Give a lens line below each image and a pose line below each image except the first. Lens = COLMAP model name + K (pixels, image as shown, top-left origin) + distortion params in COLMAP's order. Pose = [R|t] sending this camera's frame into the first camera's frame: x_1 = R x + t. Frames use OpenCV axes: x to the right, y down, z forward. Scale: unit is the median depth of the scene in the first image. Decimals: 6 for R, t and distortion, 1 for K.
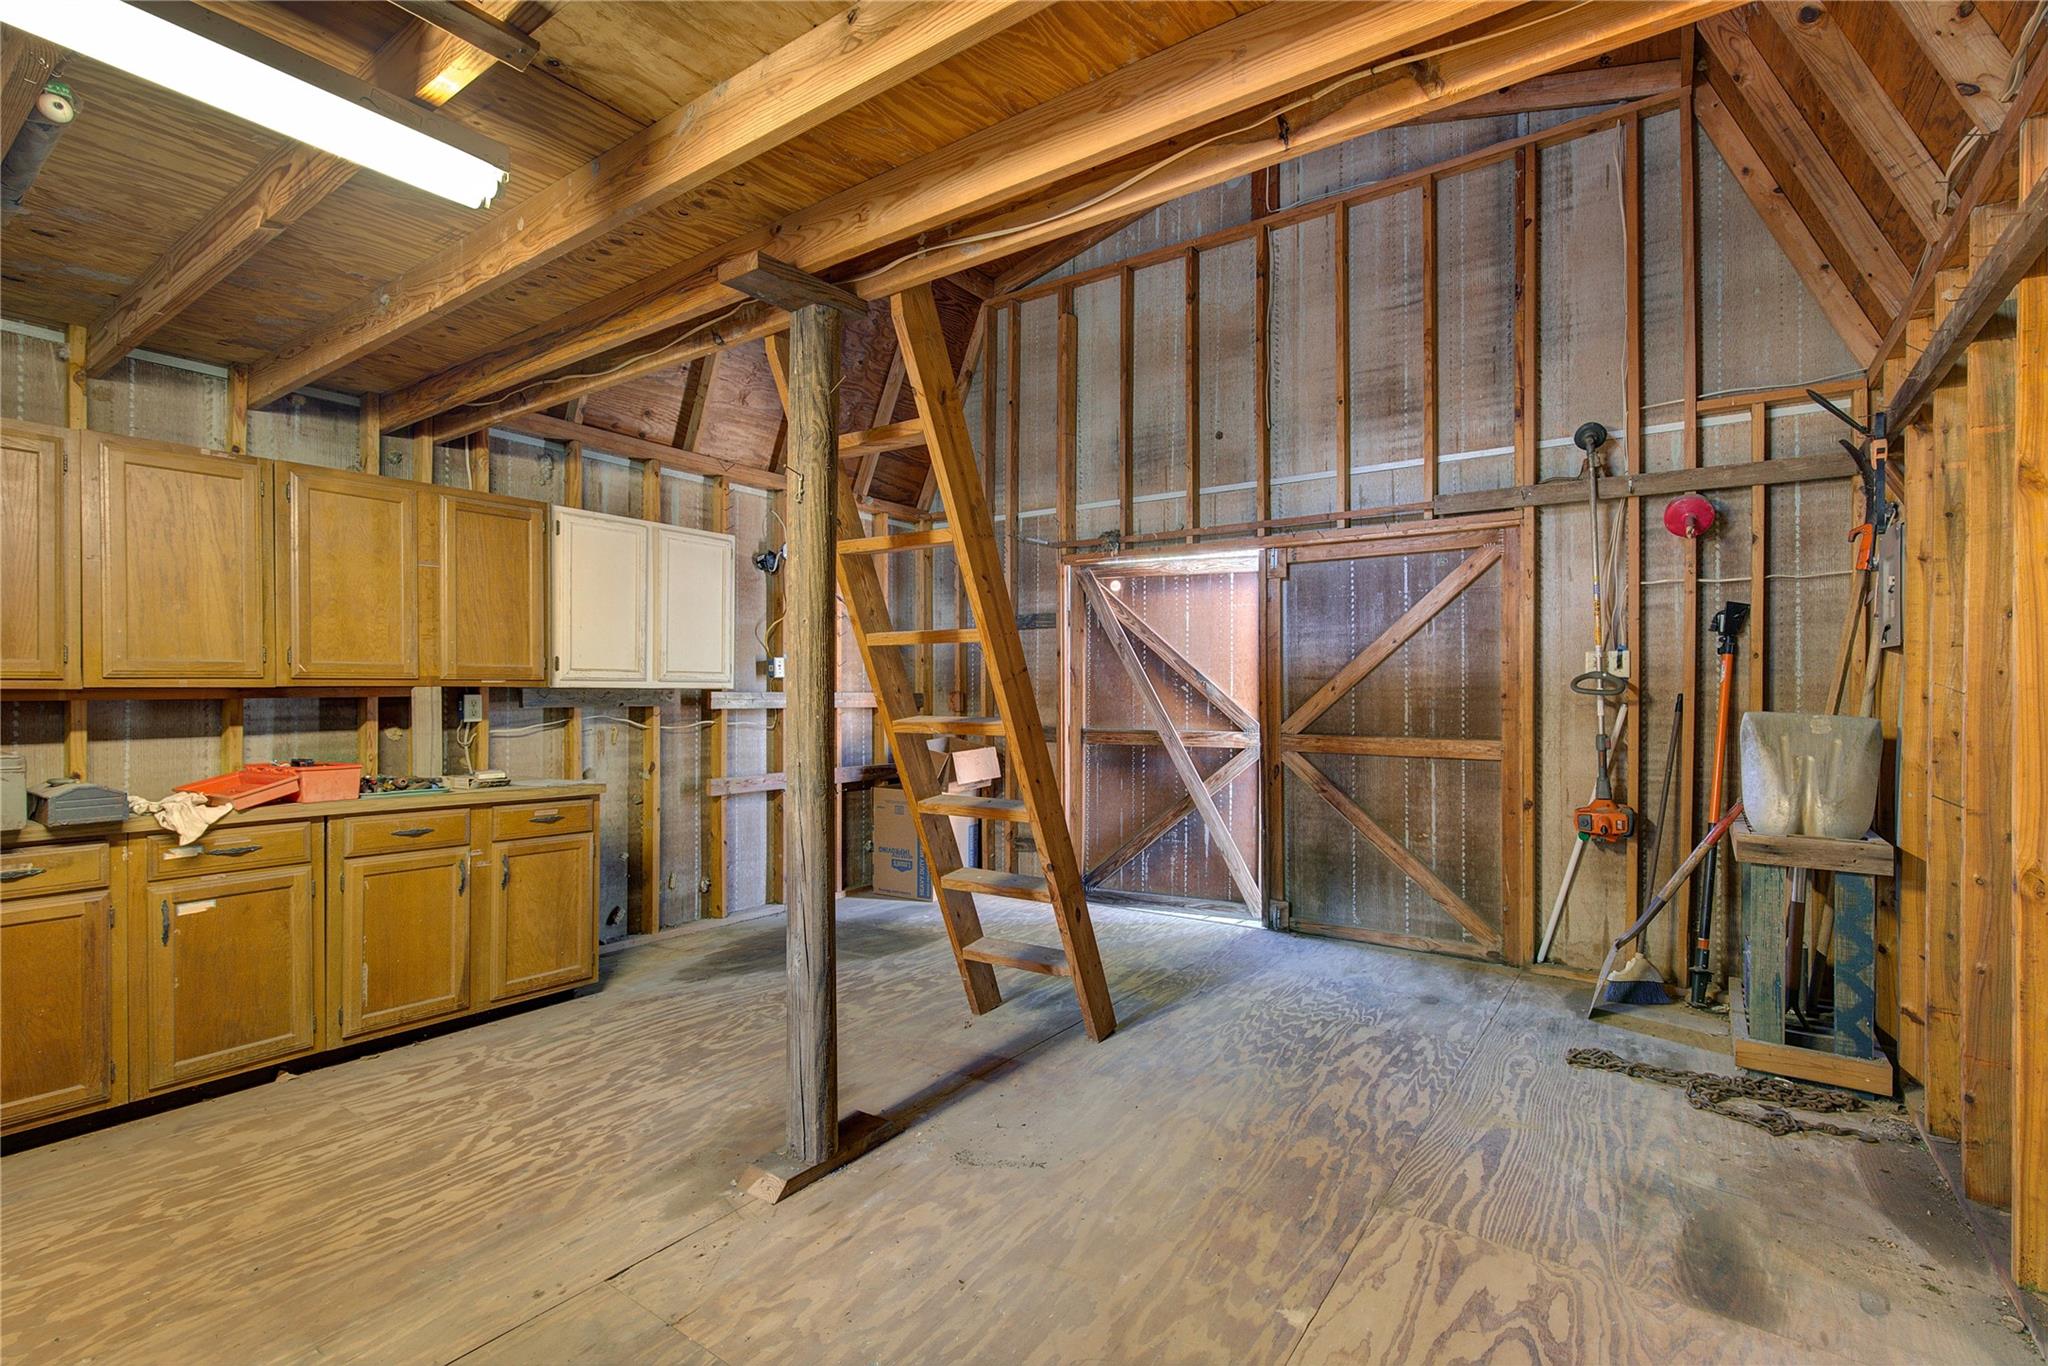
lens RADIAL K [[919.2, 0, 1029.5], [0, 919.2, 693.5], [0, 0, 1]] dist [-0.000193, 0.000285]
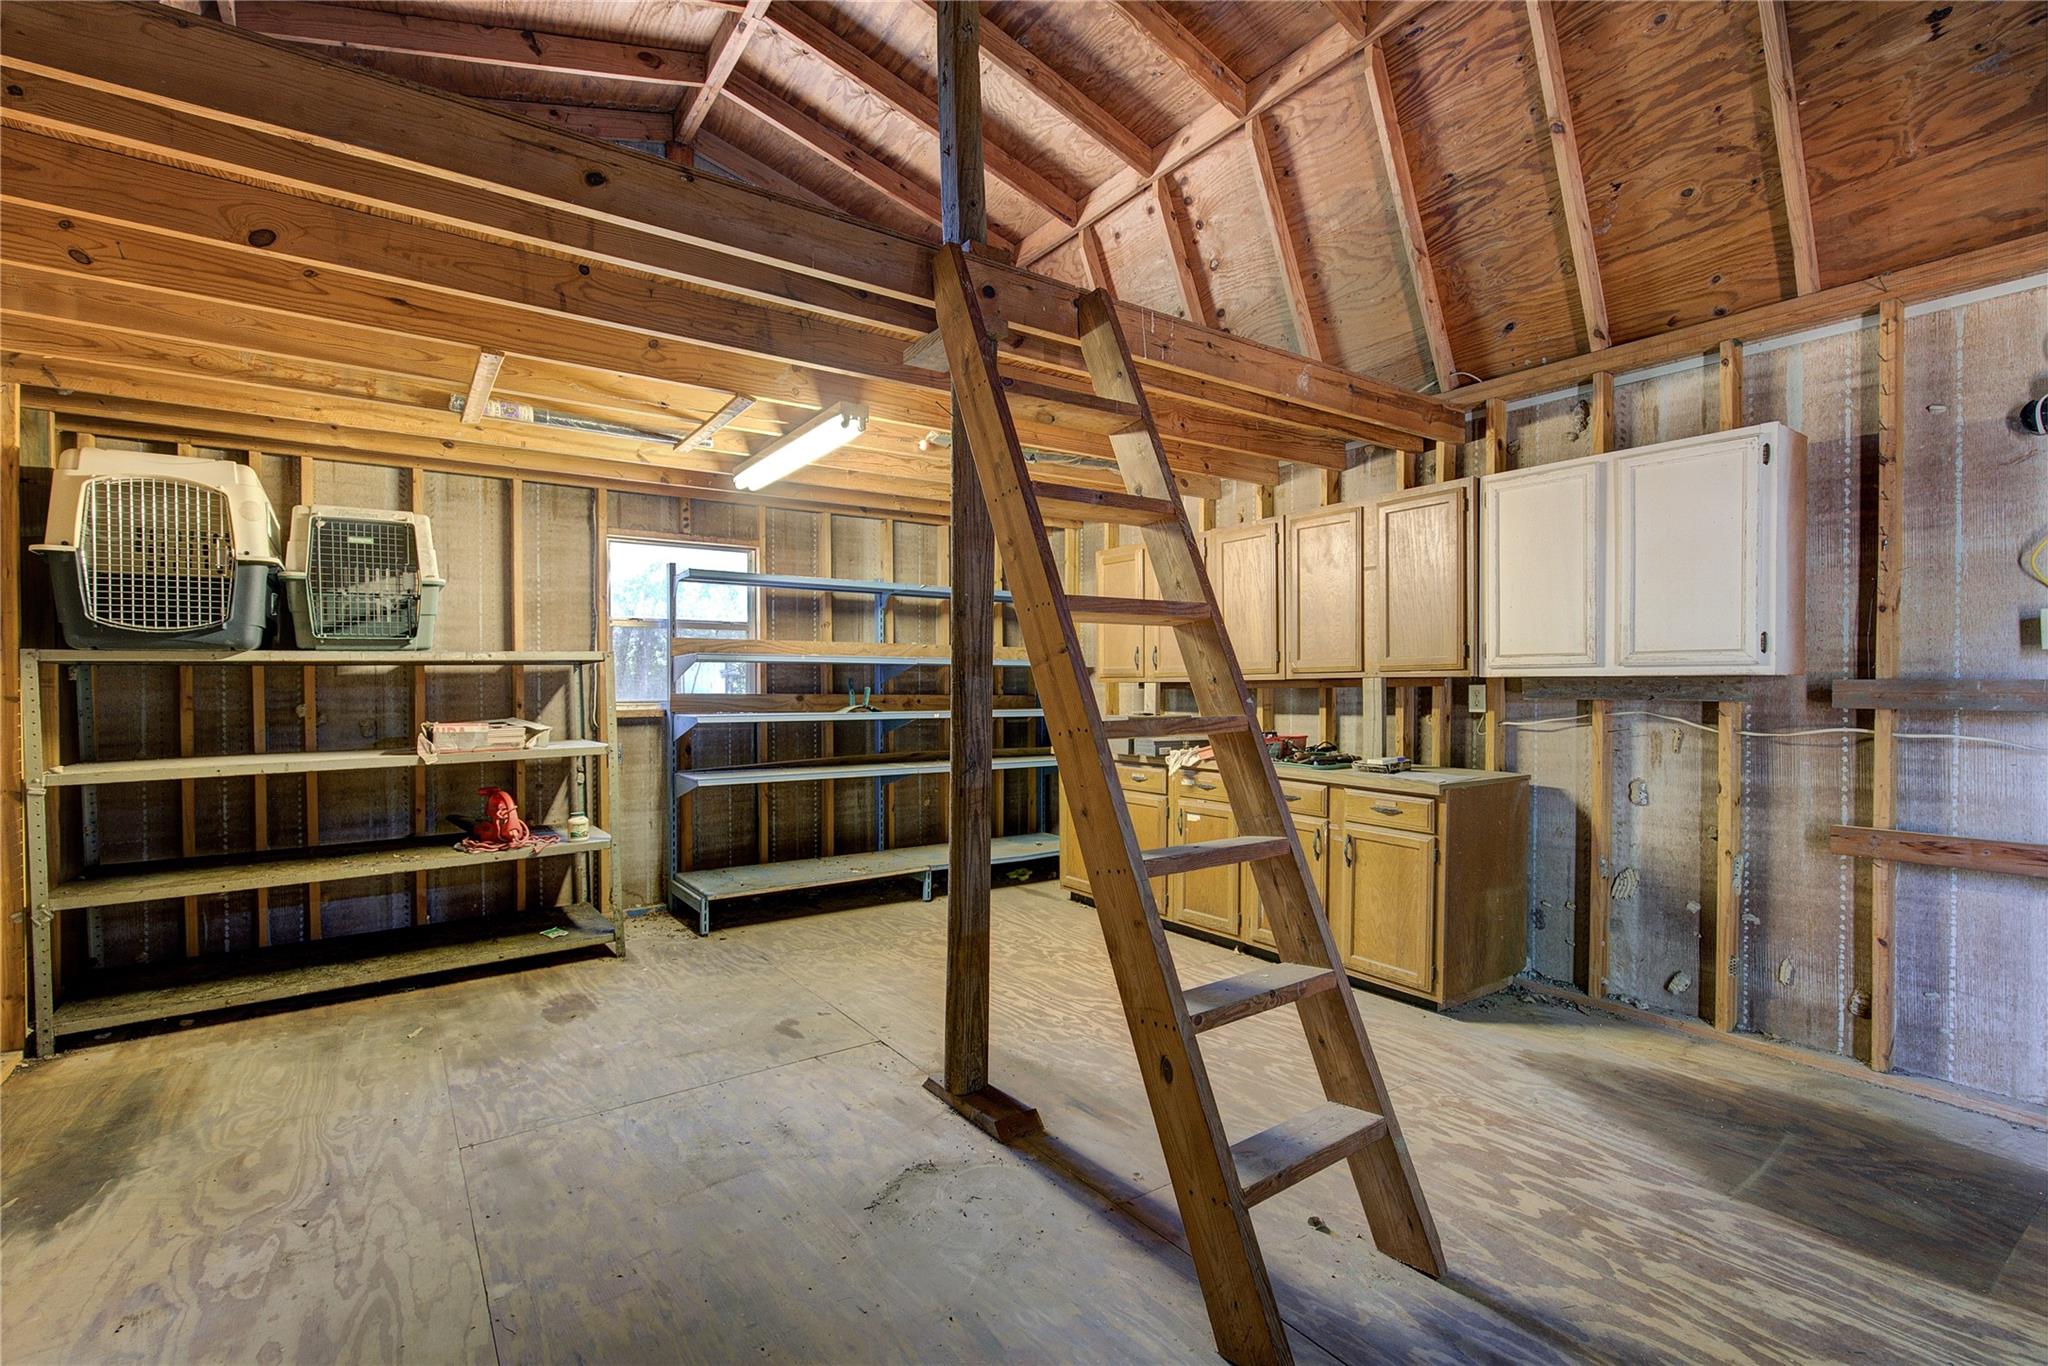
lens RADIAL K [[919.2, 0, 1029.5], [0, 919.2, 693.5], [0, 0, 1]] dist [-0.000193, 0.000285]
pose [[-0.328932, 0.010490, -0.944295, 0.485924], [0.004166, 0.999945, 0.009657, -0.000917], [0.944344, -0.000757, -0.328957, 0.867186]]
